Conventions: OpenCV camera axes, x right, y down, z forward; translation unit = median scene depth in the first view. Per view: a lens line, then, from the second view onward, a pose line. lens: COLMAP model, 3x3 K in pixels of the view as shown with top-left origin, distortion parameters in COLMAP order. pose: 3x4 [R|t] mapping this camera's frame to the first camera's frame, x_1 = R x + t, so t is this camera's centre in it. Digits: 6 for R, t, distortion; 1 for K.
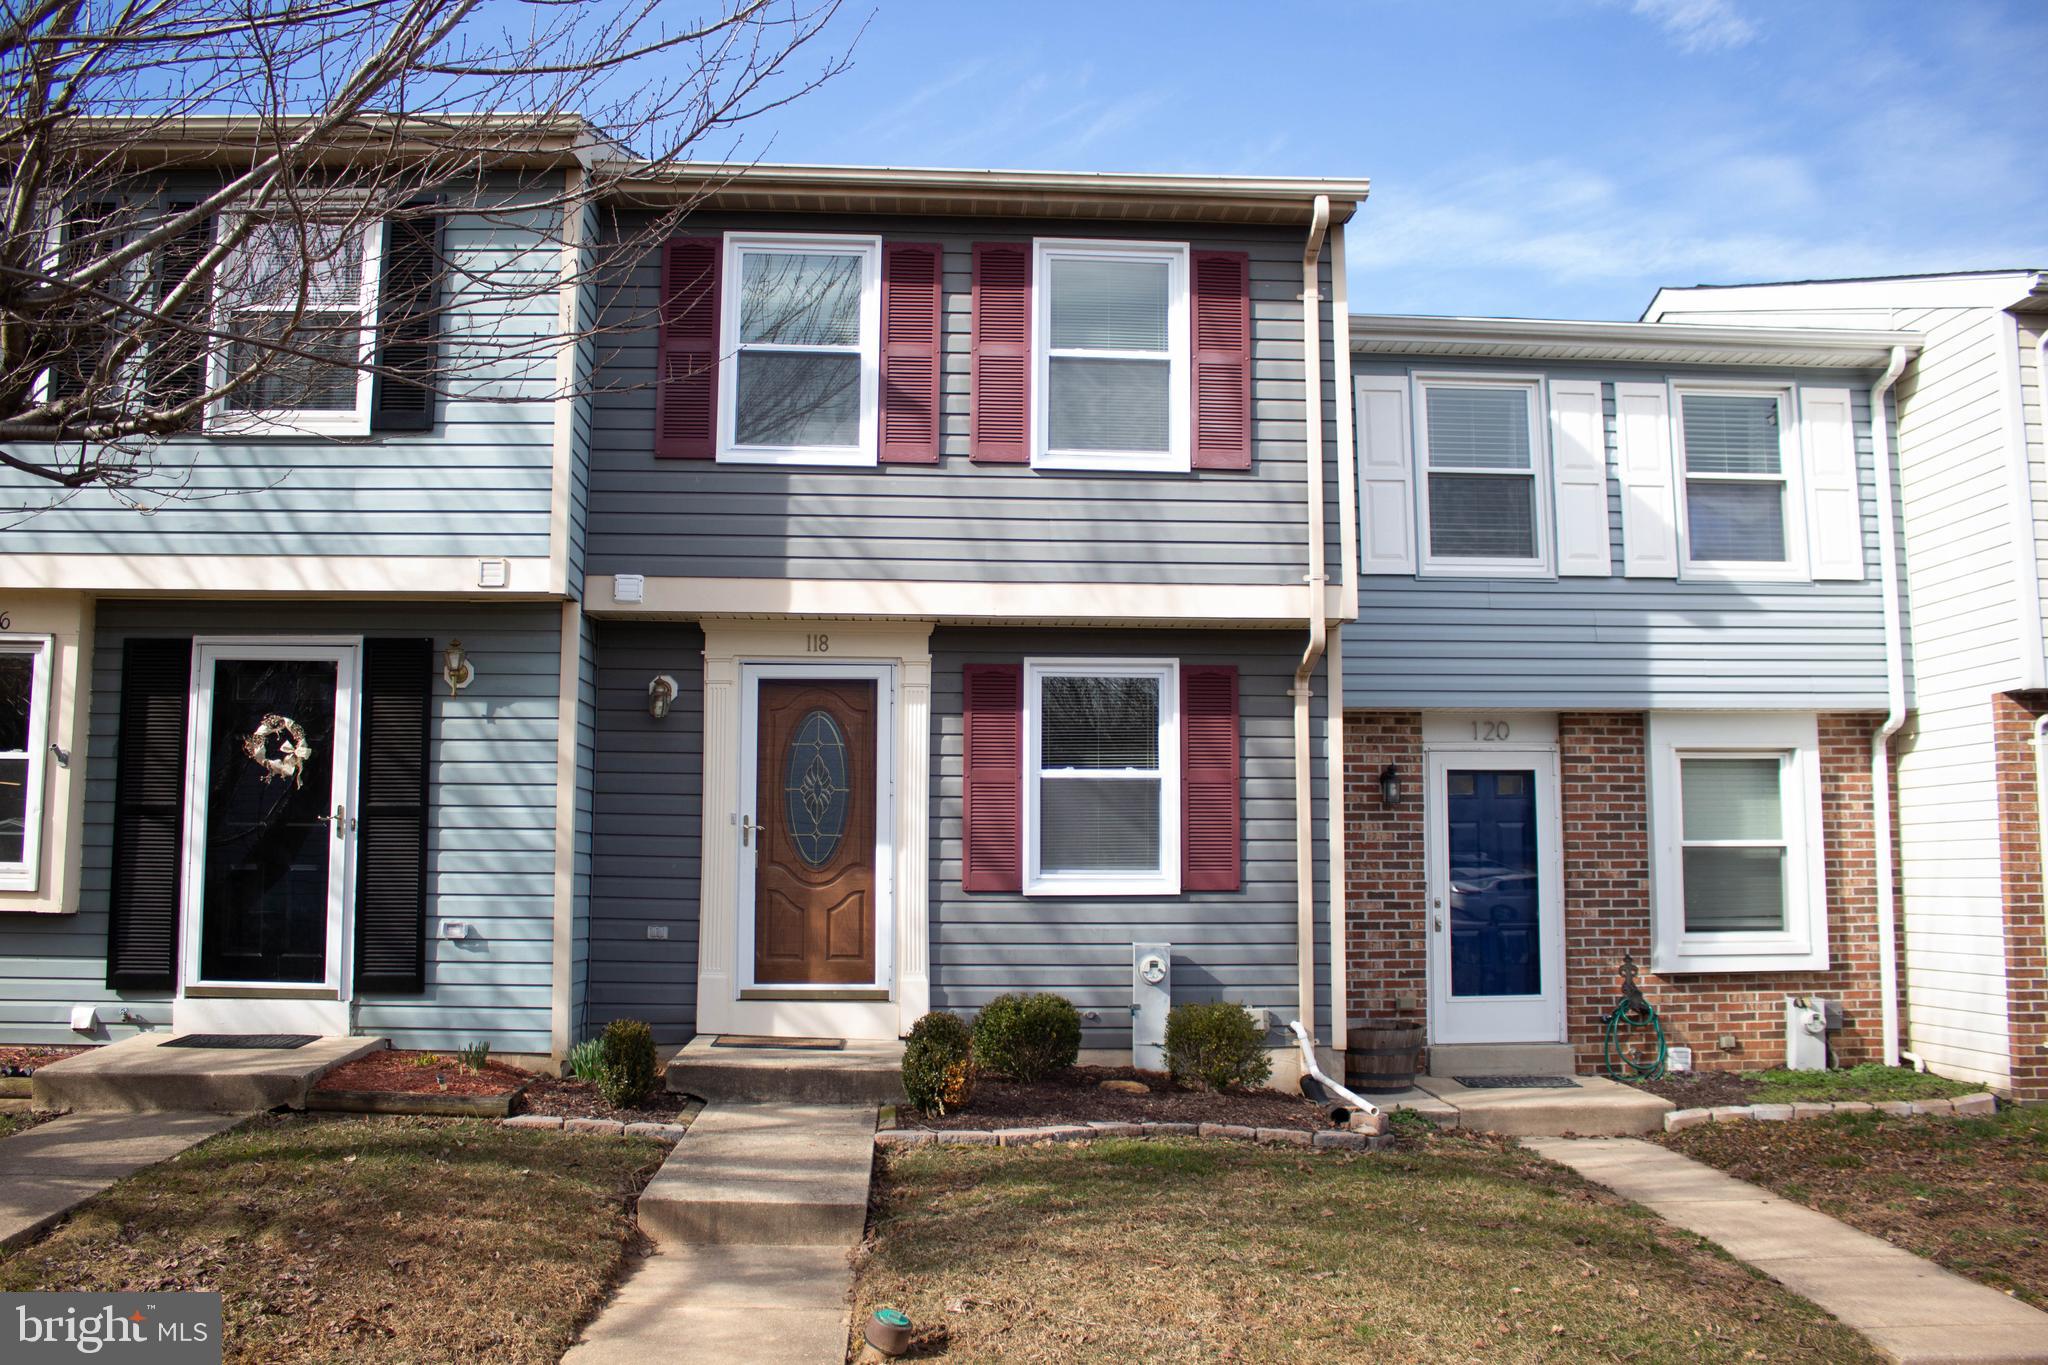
lens RADIAL K [[1716.9, 0, 1006.8], [0, 1716.9, 669.0], [0, 0, 1]] dist [-0.143275, 0.117655]
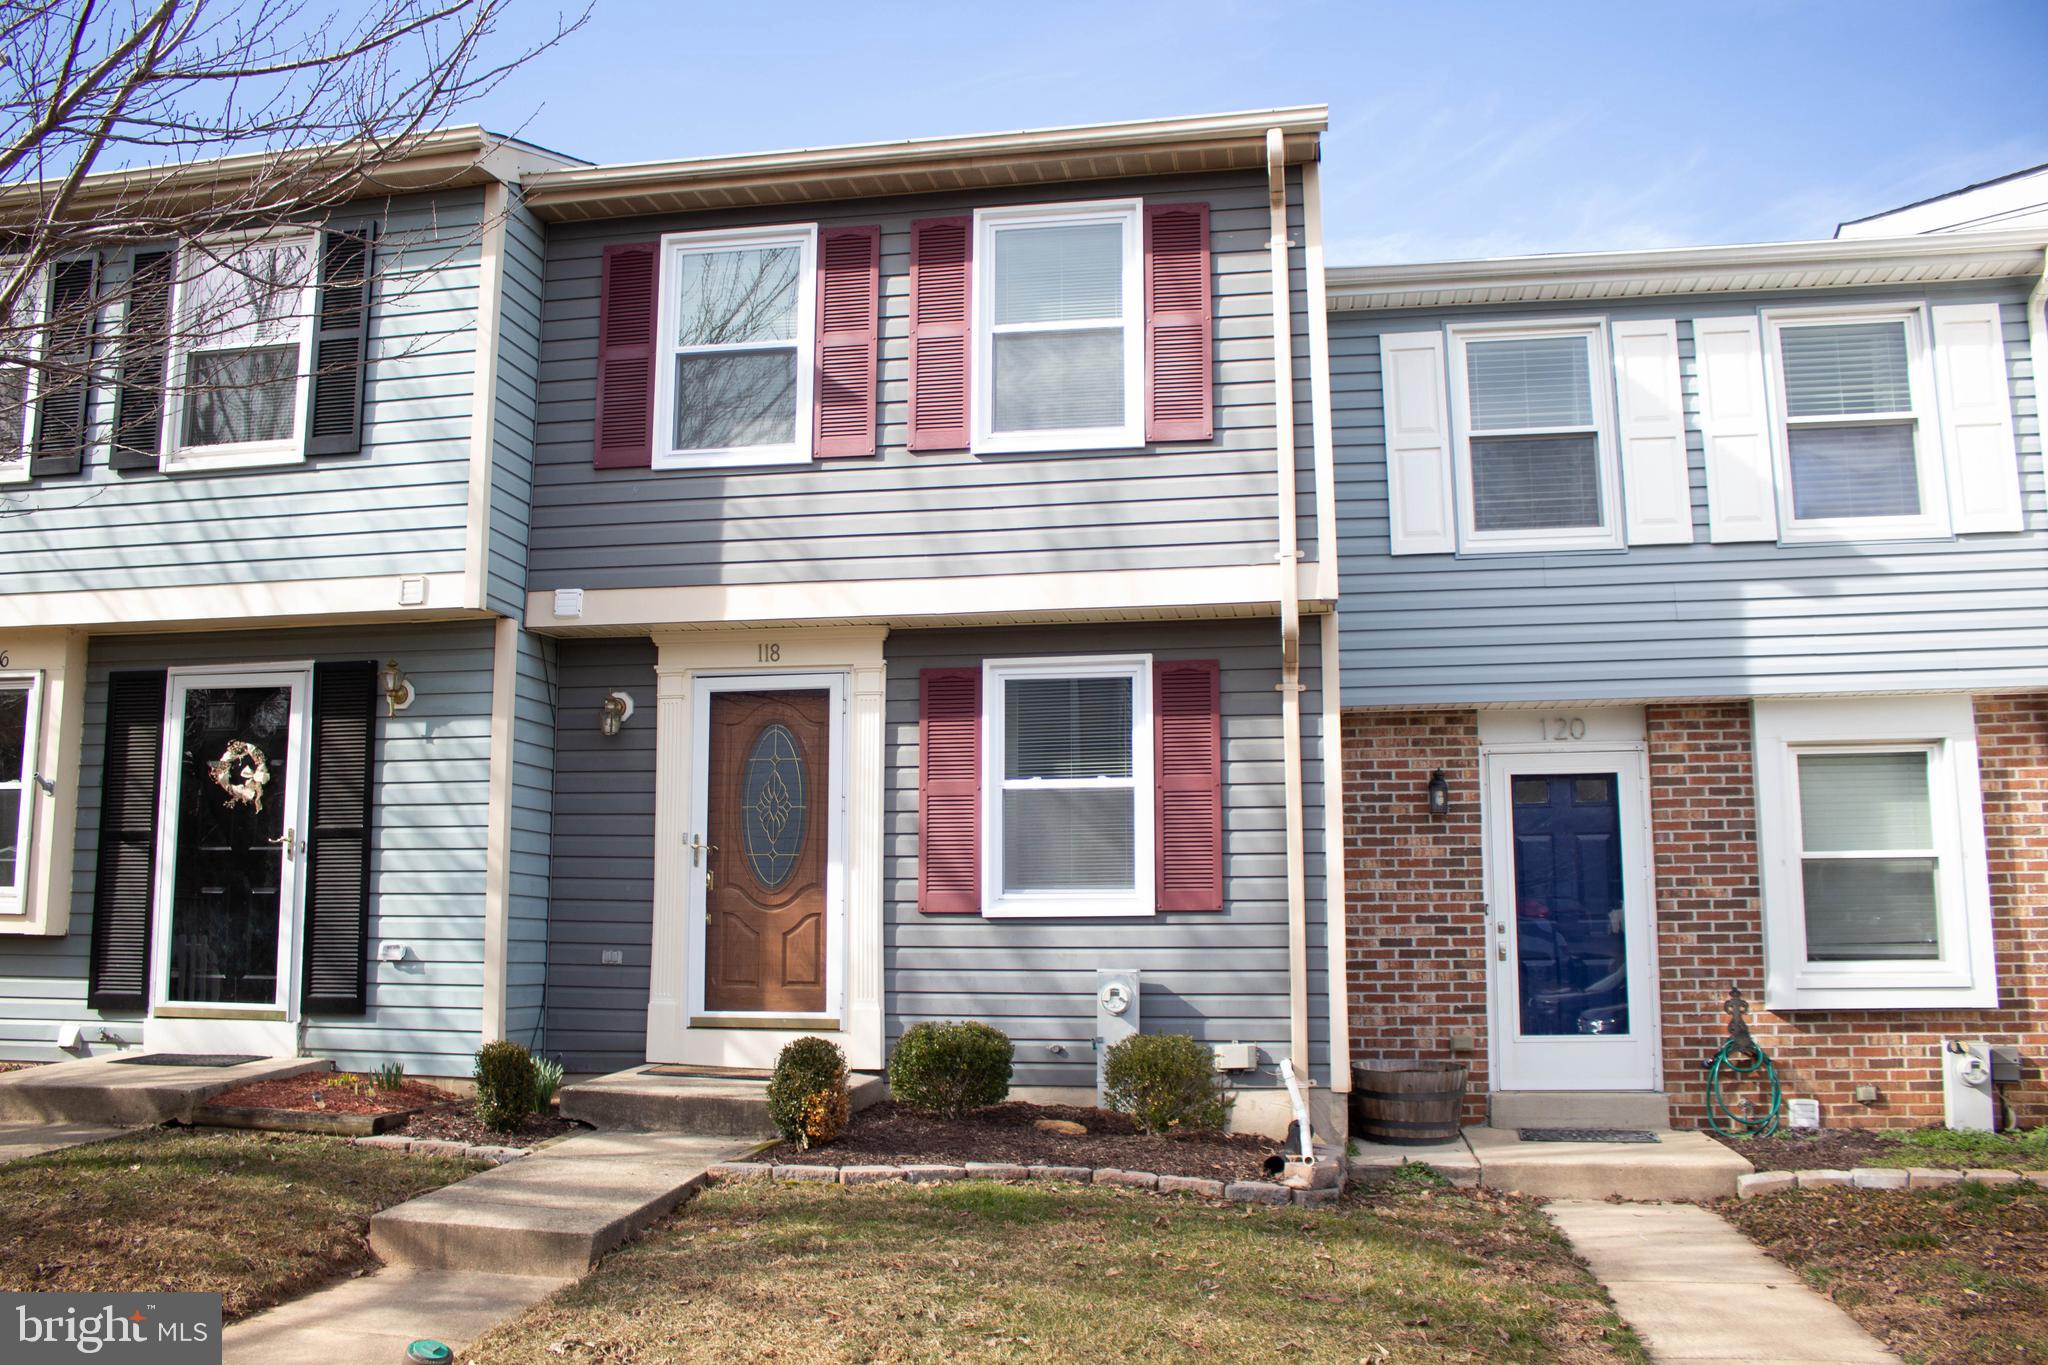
lens RADIAL K [[1716.9, 0, 1015.5], [0, 1716.9, 677.5], [0, 0, 1]] dist [-0.143275, 0.117655]
pose [[0.973088, -0.037948, -0.227288, 0.240624], [0.030784, 0.998914, -0.034982, 0.036292], [0.228368, 0.027044, 0.973199, 0.106321]]
